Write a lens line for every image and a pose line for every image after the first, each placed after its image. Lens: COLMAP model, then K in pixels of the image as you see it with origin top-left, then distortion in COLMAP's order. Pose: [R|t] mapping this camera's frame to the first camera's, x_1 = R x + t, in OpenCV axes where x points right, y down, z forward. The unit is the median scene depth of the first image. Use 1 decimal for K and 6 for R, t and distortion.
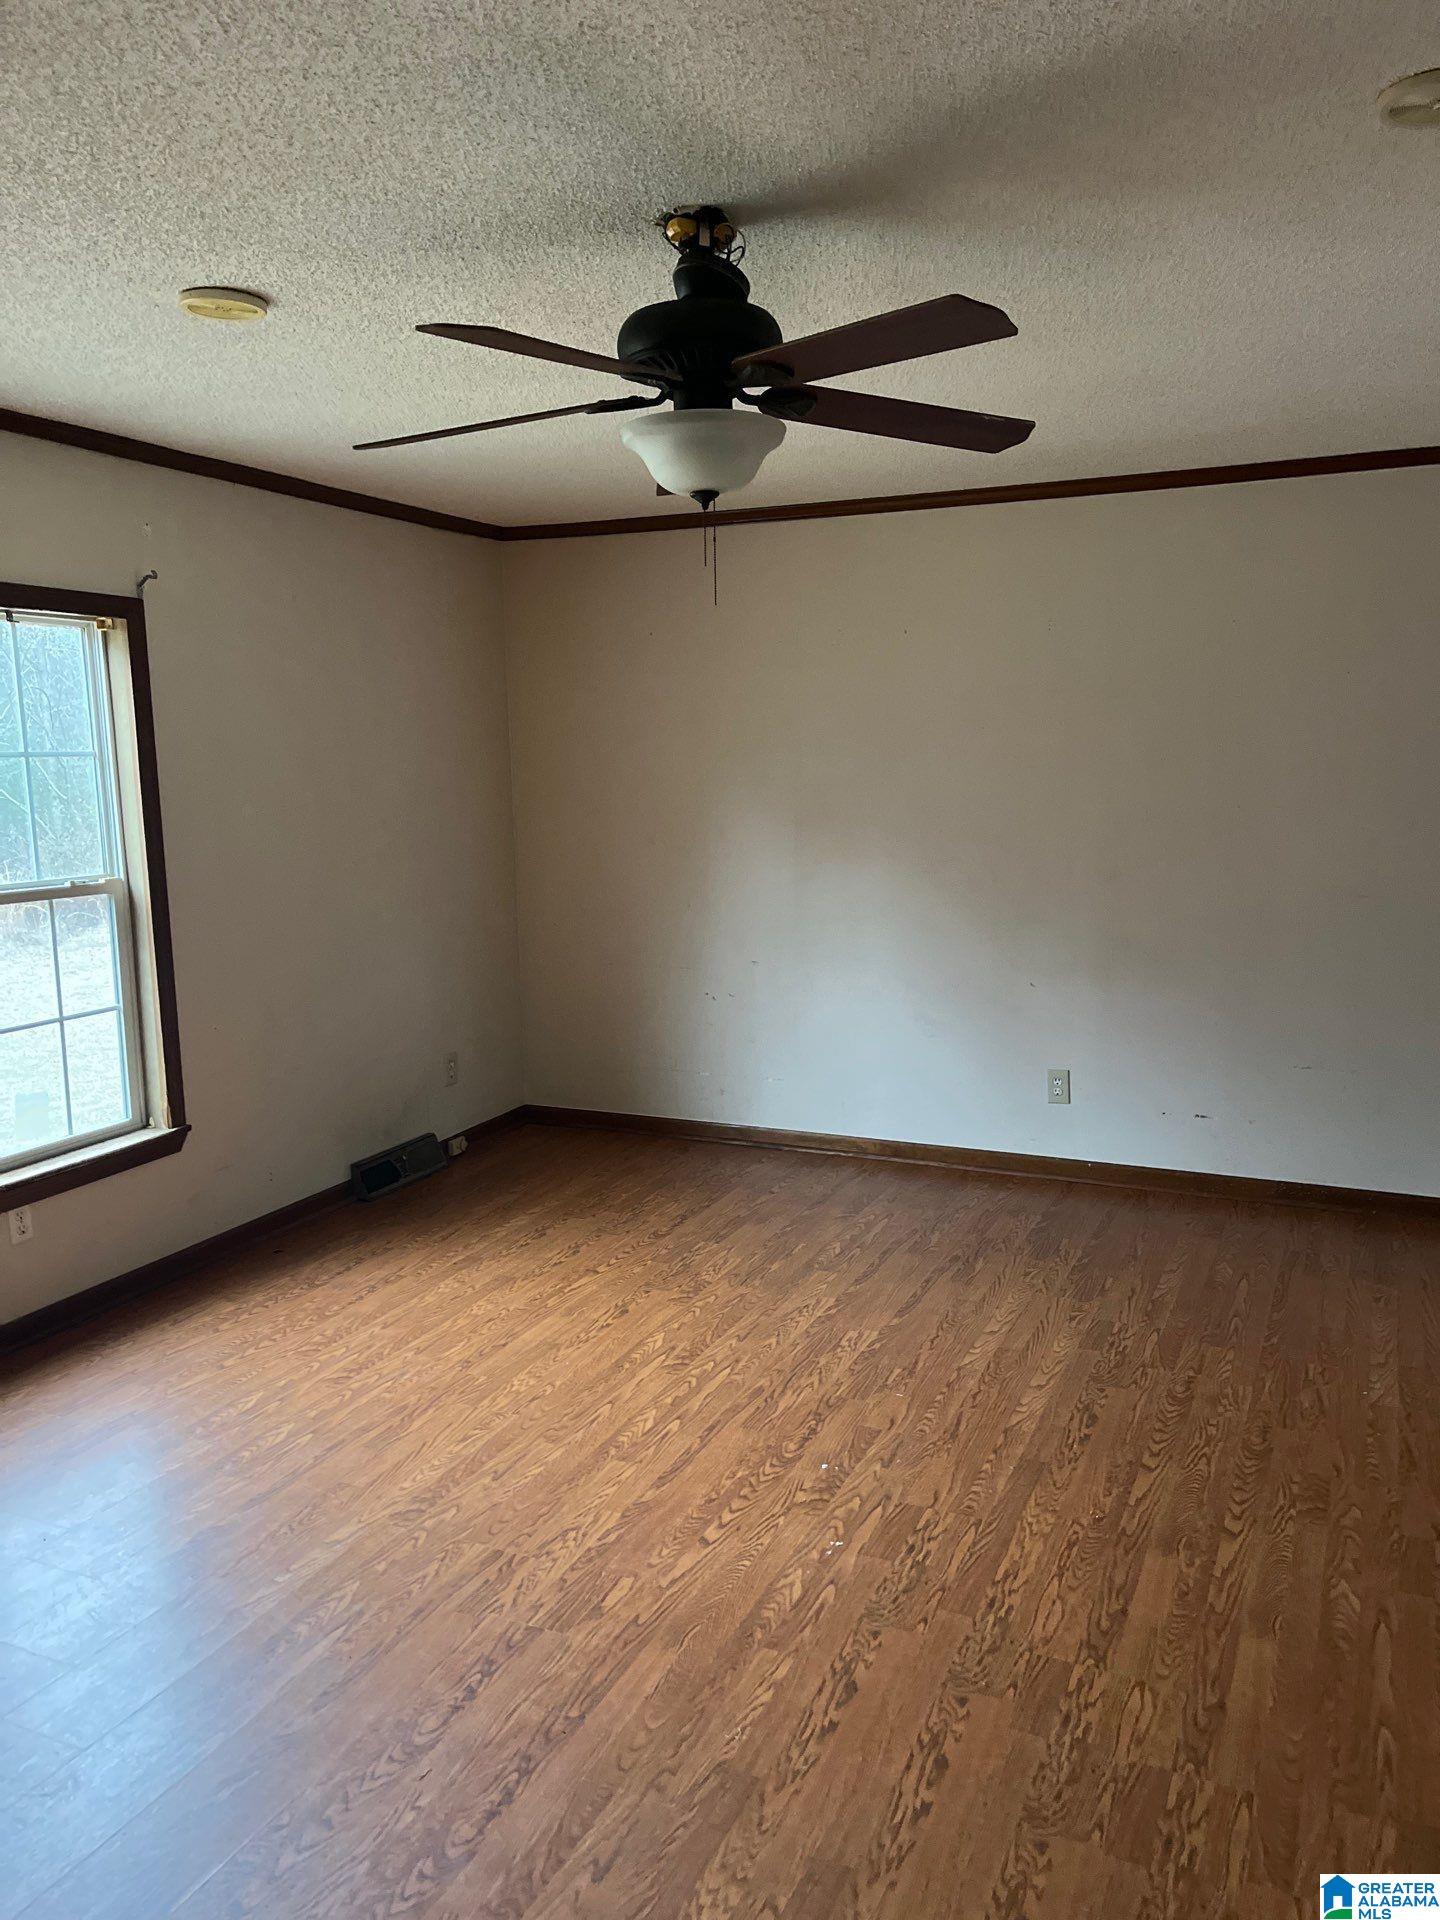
lens RADIAL K [[1420.3, 0, 708.5], [0, 1420.3, 949.2], [0, 0, 1]] dist [0.048659, -0.040701]
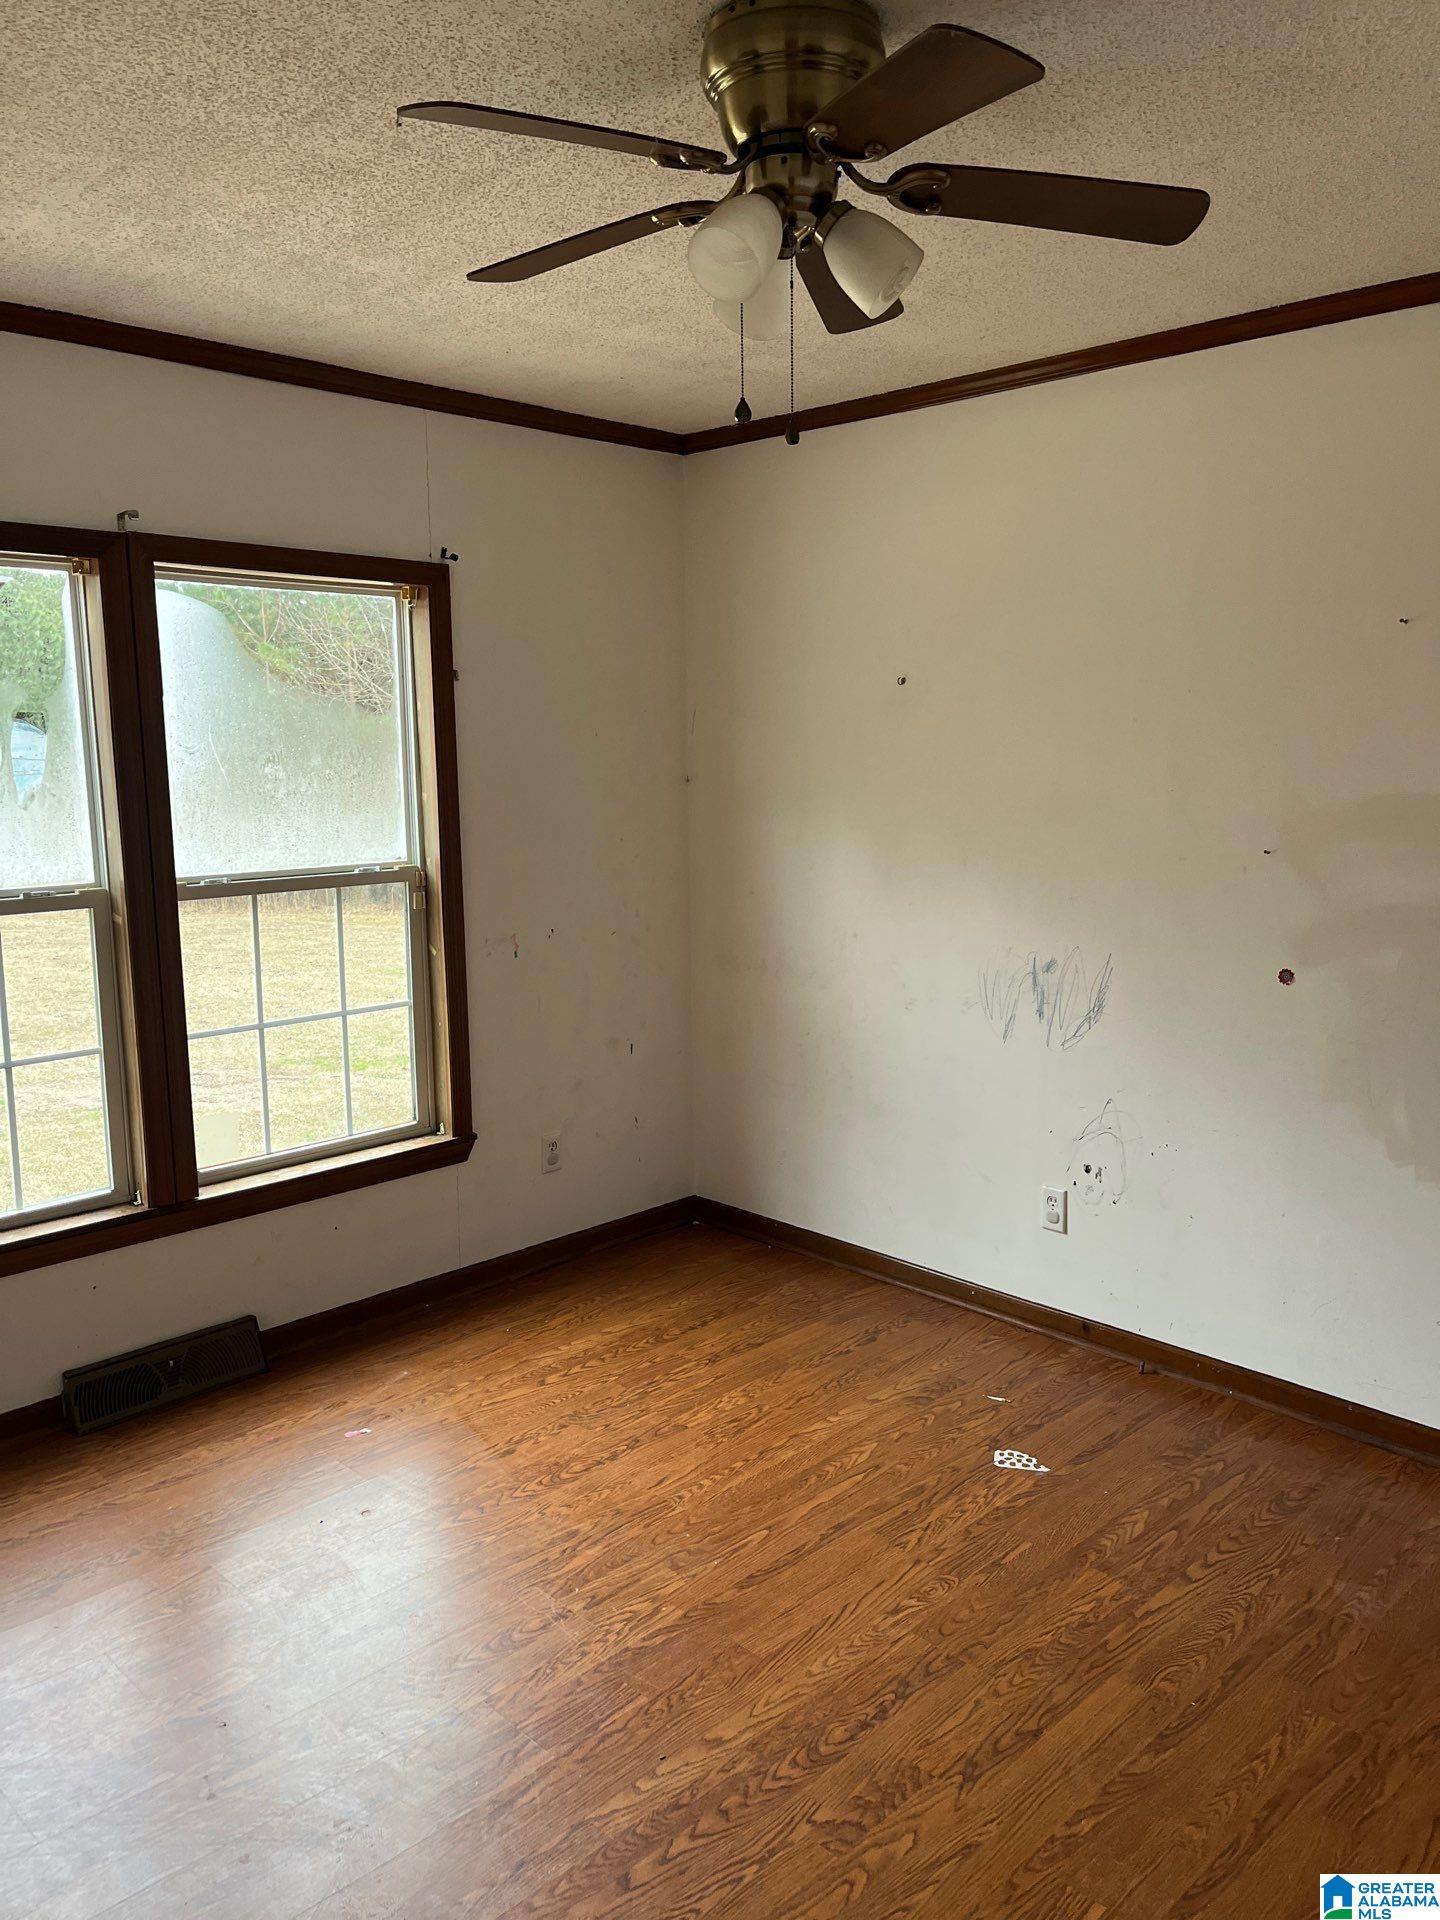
lens RADIAL K [[1420.3, 0, 712.3], [0, 1420.3, 942.5], [0, 0, 1]] dist [0.048659, -0.040701]
pose [[0.937944, 0.059645, -0.341619, 0.093699], [-0.057269, 0.998213, 0.017046, -0.027755], [0.342025, 0.003576, 0.939684, 0.197812]]
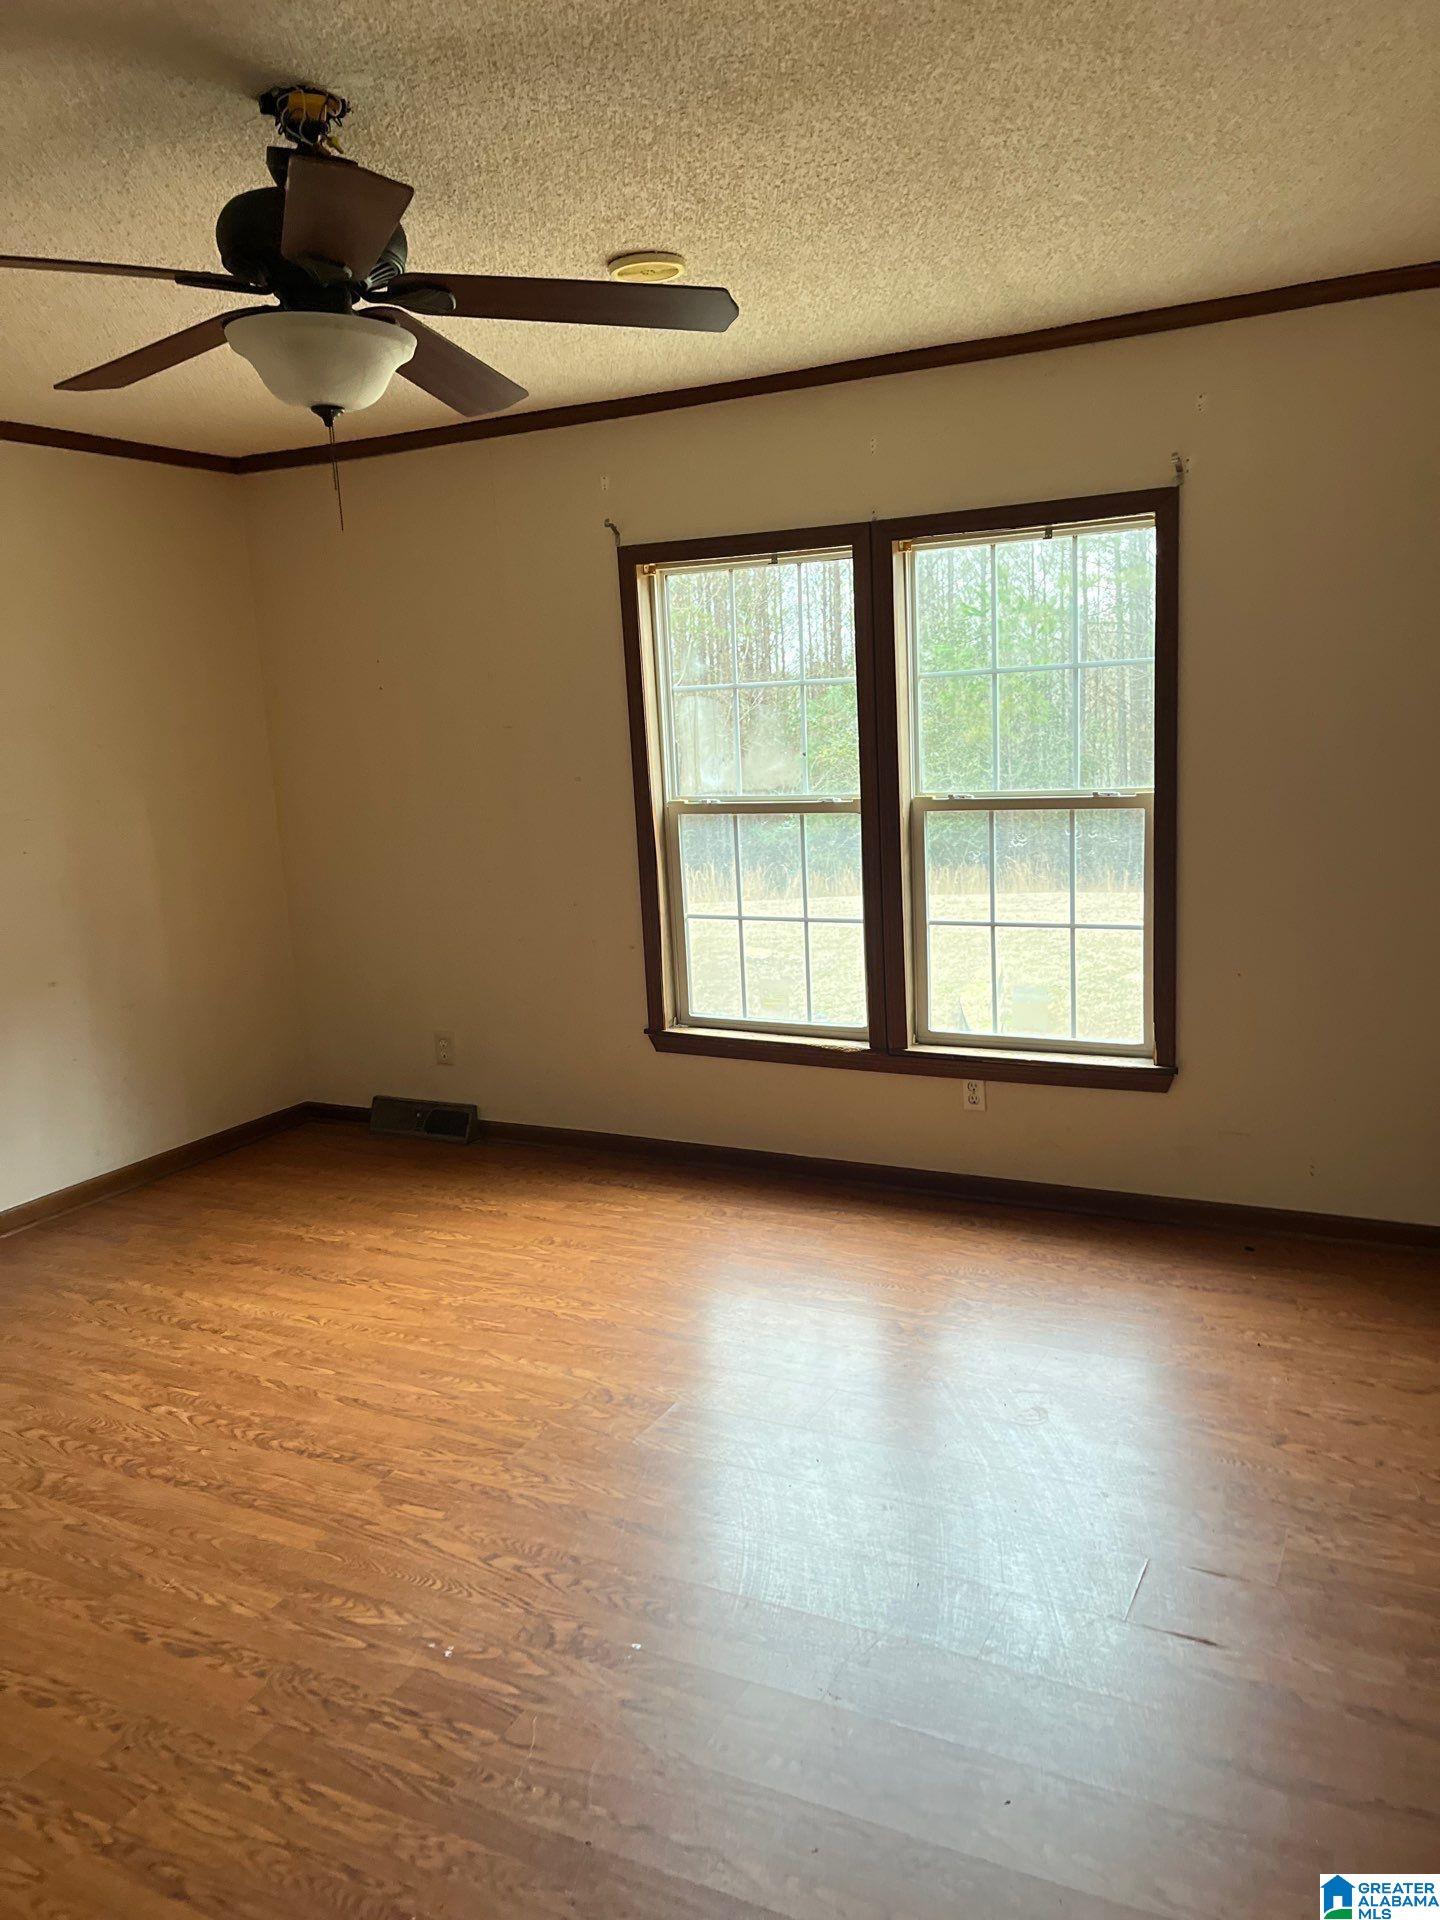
lens RADIAL K [[1420.3, 0, 750.9], [0, 1420.3, 959.9], [0, 0, 1]] dist [0.048659, -0.040701]
pose [[-0.024616, 0.196500, -0.980195, 0.562533], [-0.080294, 0.976935, 0.197863, -0.111348], [0.996467, 0.083574, -0.008270, 0.775176]]
